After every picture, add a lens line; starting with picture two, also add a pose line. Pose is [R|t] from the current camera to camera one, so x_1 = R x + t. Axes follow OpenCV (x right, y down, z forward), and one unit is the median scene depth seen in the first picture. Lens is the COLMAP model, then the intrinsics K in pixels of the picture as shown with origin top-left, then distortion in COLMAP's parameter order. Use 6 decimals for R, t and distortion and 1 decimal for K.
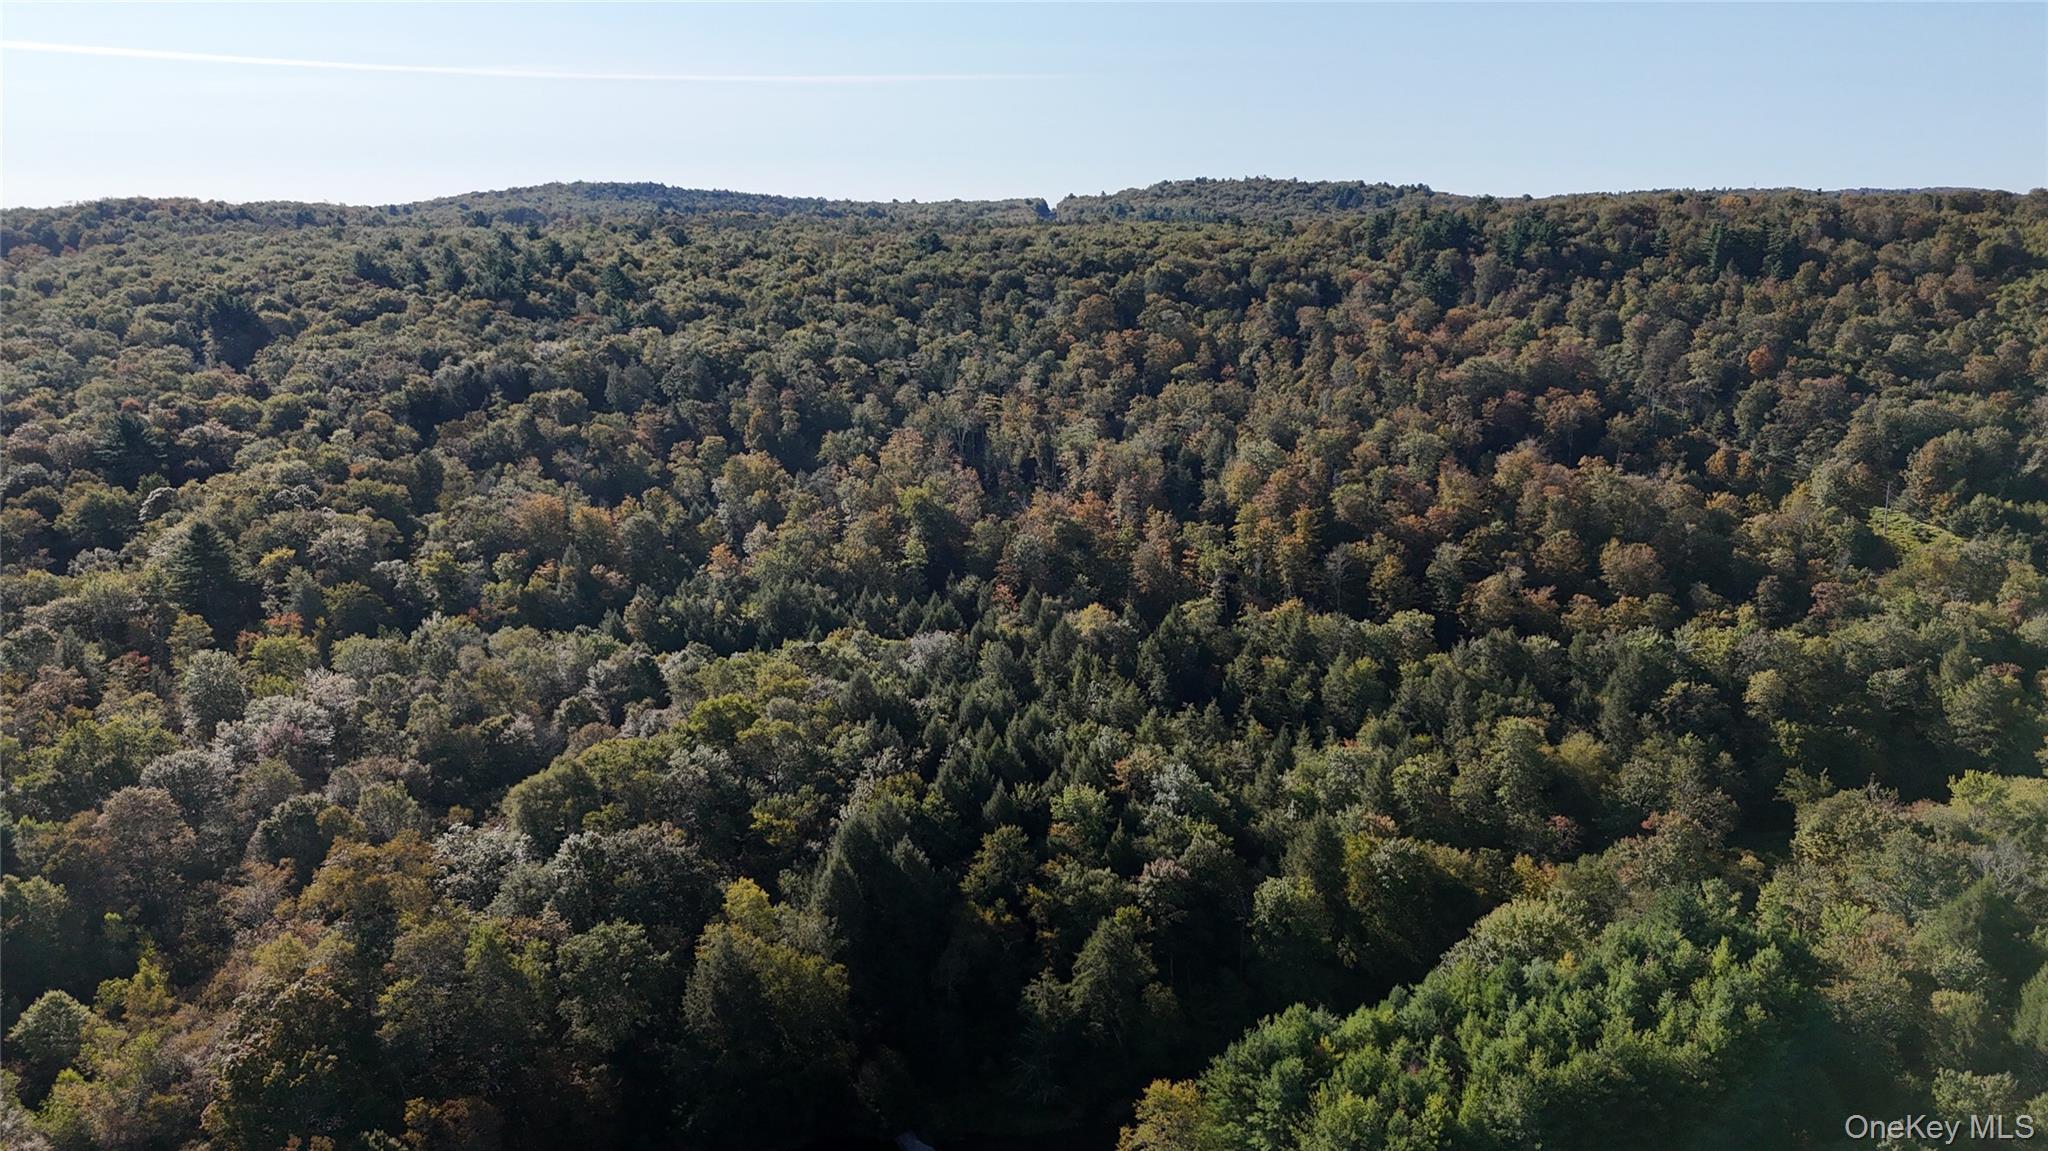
lens RADIAL K [[1507.1, 0, 1013.8], [0, 1507.1, 576.6], [0, 0, 1]] dist [0.079931, -0.078108]
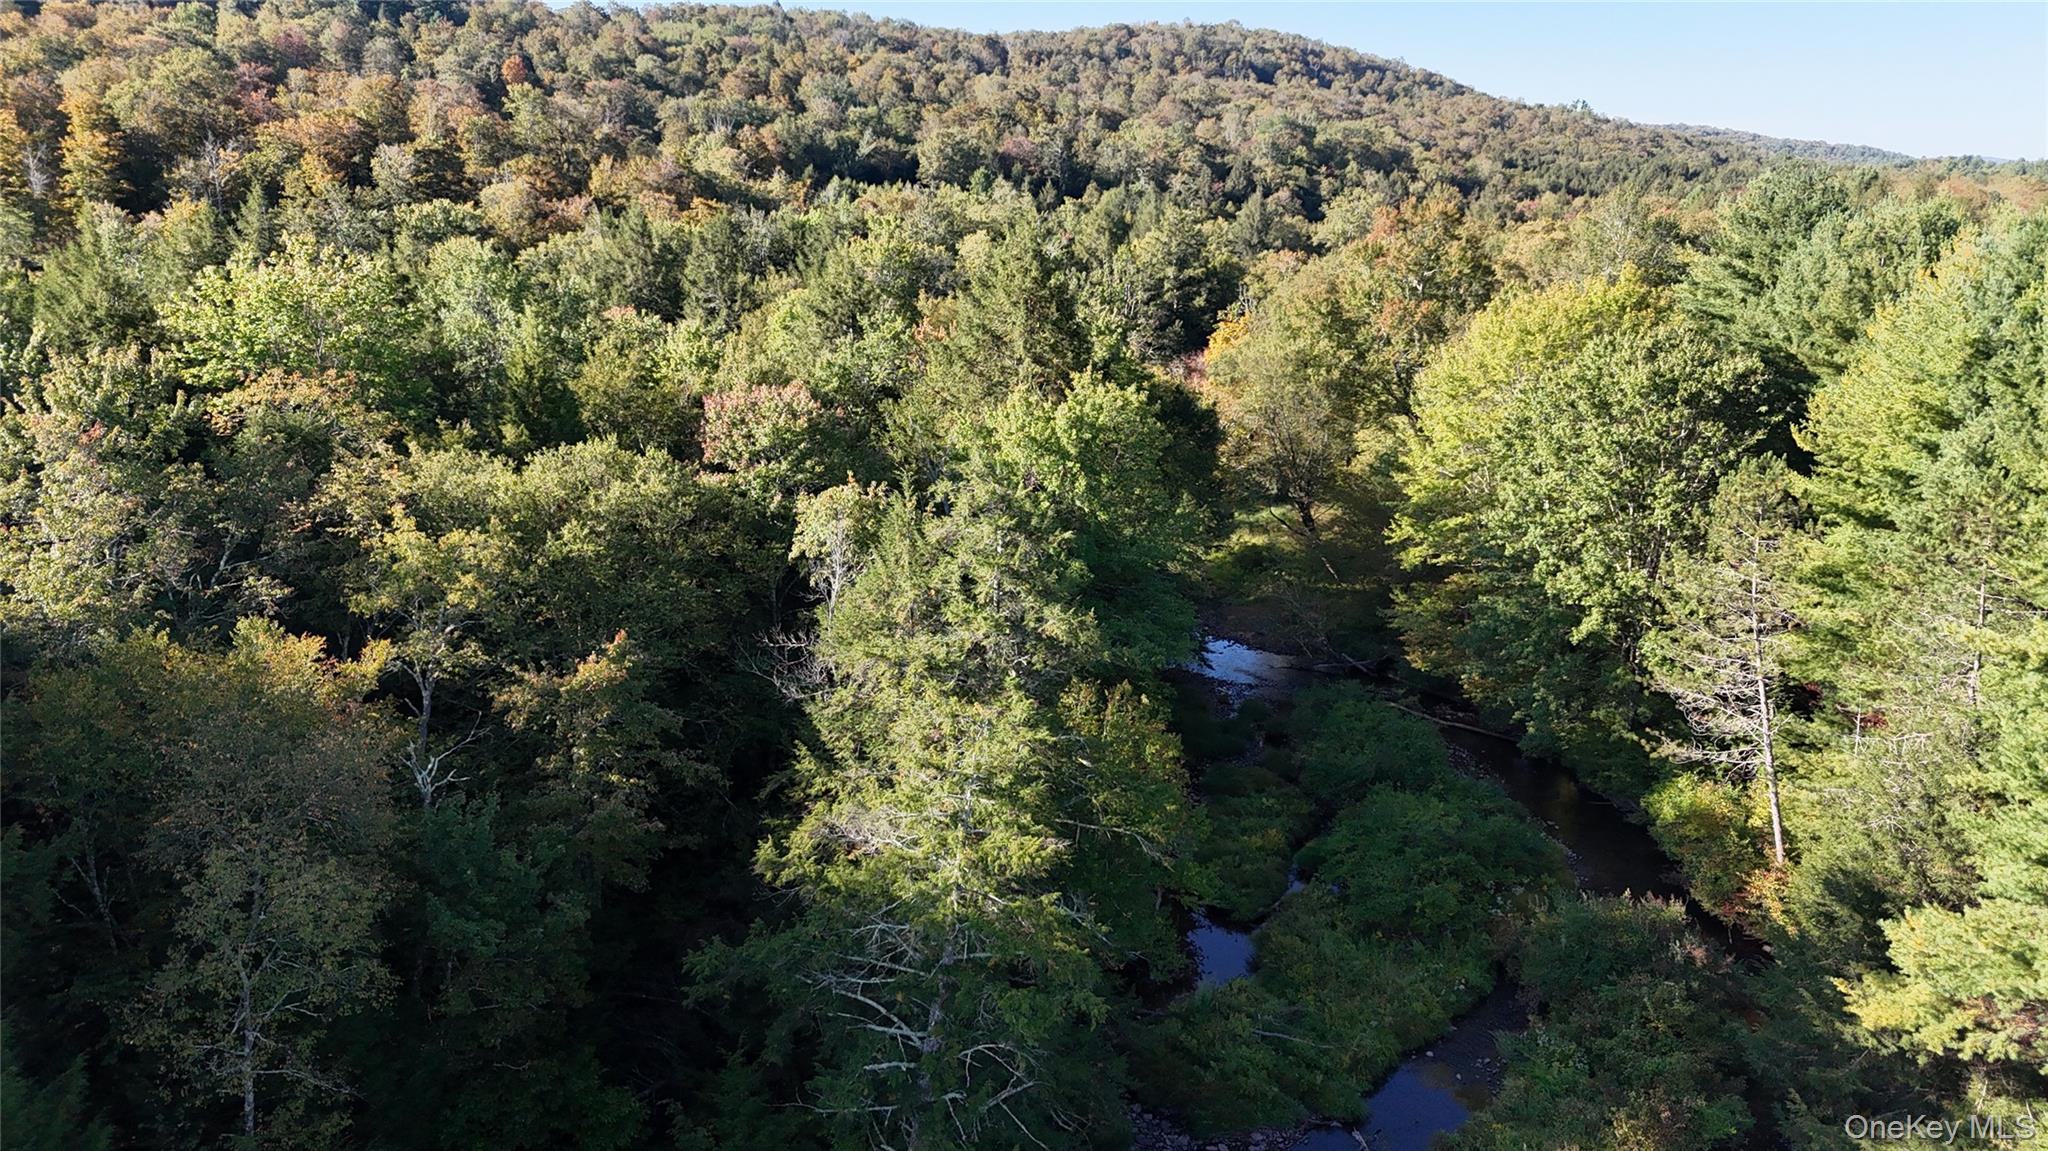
lens RADIAL K [[1507.1, 0, 1031.0], [0, 1507.1, 568.5], [0, 0, 1]] dist [0.079931, -0.078108]
pose [[0.586944, -0.191546, 0.786643, -0.041200], [0.177666, 0.978400, 0.105675, 0.081122], [-0.789894, 0.077734, 0.608297, 0.316936]]
